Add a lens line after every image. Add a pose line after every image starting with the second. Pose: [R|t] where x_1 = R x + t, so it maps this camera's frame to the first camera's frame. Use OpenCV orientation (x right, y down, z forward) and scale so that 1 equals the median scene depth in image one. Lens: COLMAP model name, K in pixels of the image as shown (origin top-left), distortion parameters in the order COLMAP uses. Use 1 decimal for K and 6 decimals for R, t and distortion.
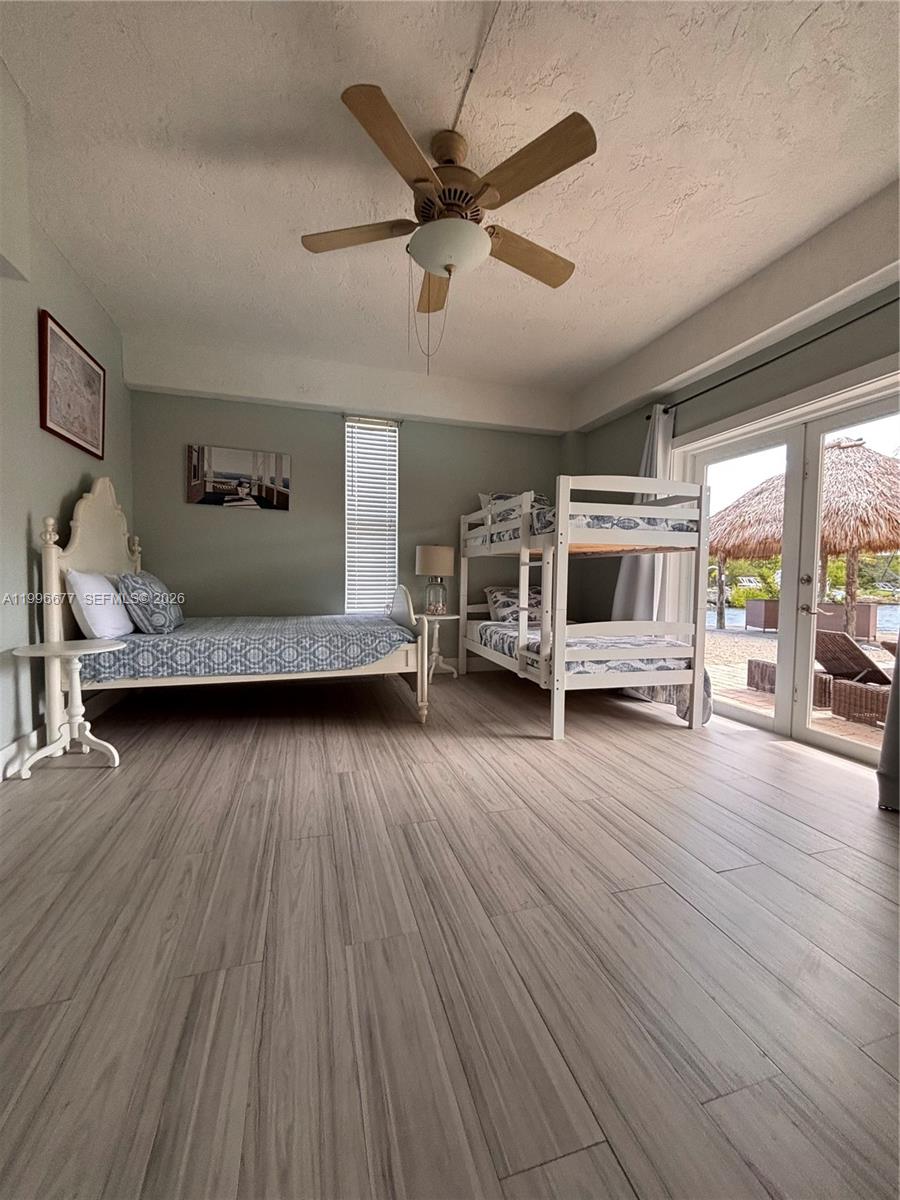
lens RADIAL K [[490.2, 0, 450.0], [0, 490.2, 600.0], [0, 0, 1]] dist [-0.003644, -0.000204]
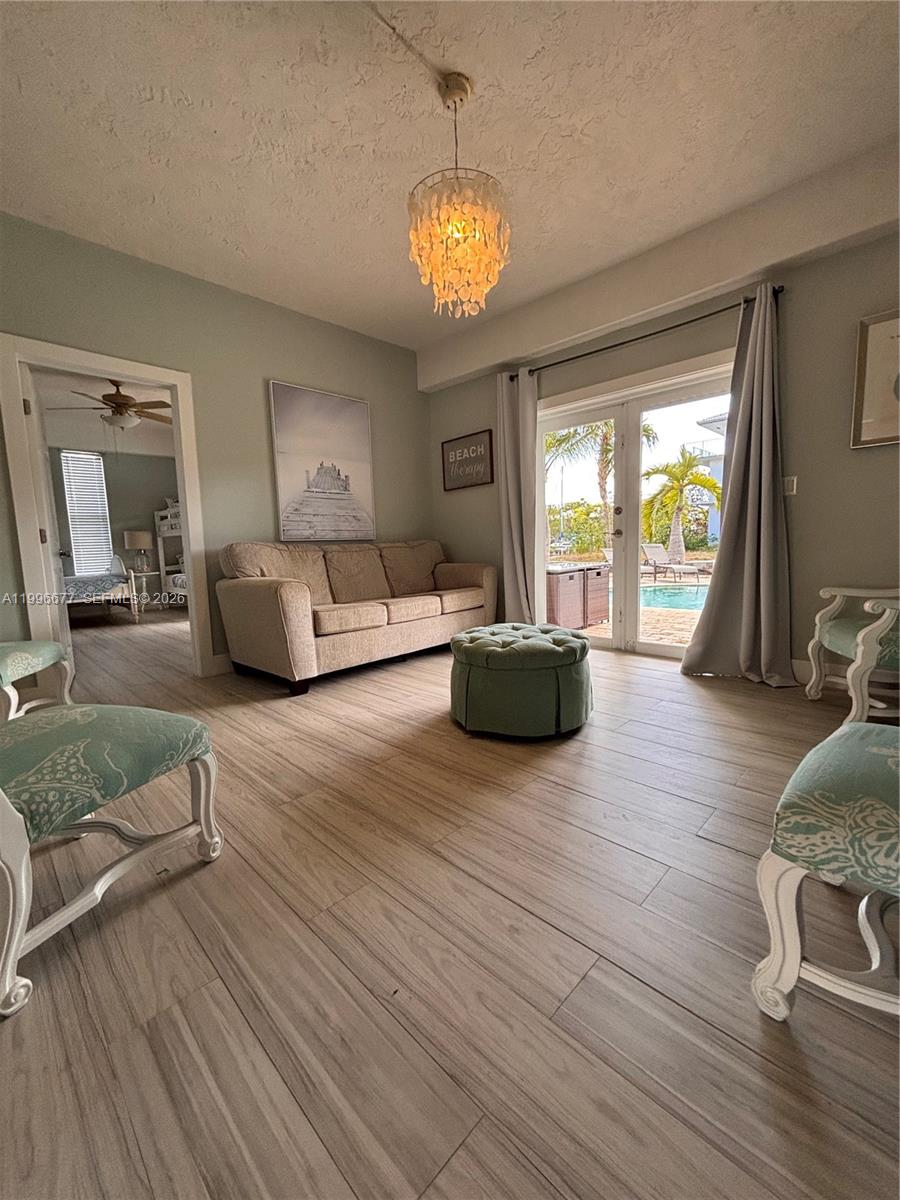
lens RADIAL K [[490.2, 0, 450.0], [0, 490.2, 600.0], [0, 0, 1]] dist [-0.003644, -0.000204]
pose [[0.877400, -0.094681, 0.470324, 0.097792], [0.063834, 0.994656, 0.081150, 0.054689], [-0.475494, -0.041178, 0.878755, -0.970472]]
